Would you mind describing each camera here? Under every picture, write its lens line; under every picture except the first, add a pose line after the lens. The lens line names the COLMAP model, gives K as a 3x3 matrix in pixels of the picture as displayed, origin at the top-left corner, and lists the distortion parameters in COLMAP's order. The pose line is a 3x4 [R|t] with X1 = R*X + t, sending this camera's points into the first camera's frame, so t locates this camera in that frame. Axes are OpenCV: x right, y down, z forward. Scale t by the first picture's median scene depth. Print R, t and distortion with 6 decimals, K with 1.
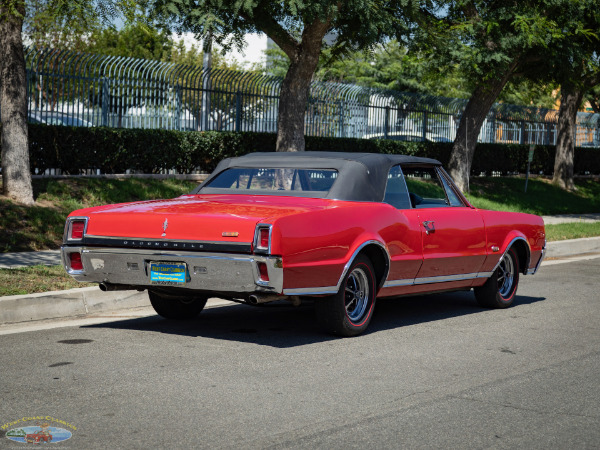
lens RADIAL K [[2097.6, 0, 300.0], [0, 2097.6, 225.0], [0, 0, 1]] dist [0.077069, 2.375624]
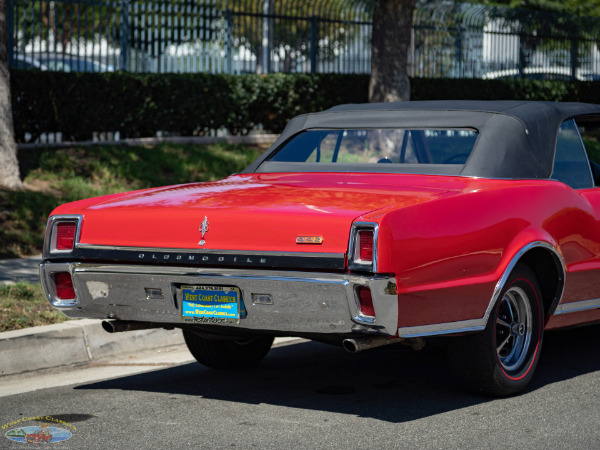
lens RADIAL K [[2330.1, 0, 300.0], [0, 2330.1, 225.0], [0, 0, 1]] dist [0.138174, 1.571175]
pose [[0.999118, -0.023648, -0.034700, -0.011674], [0.024339, 0.999511, 0.019625, -0.012765], [0.034218, -0.020452, 0.999205, 0.304023]]
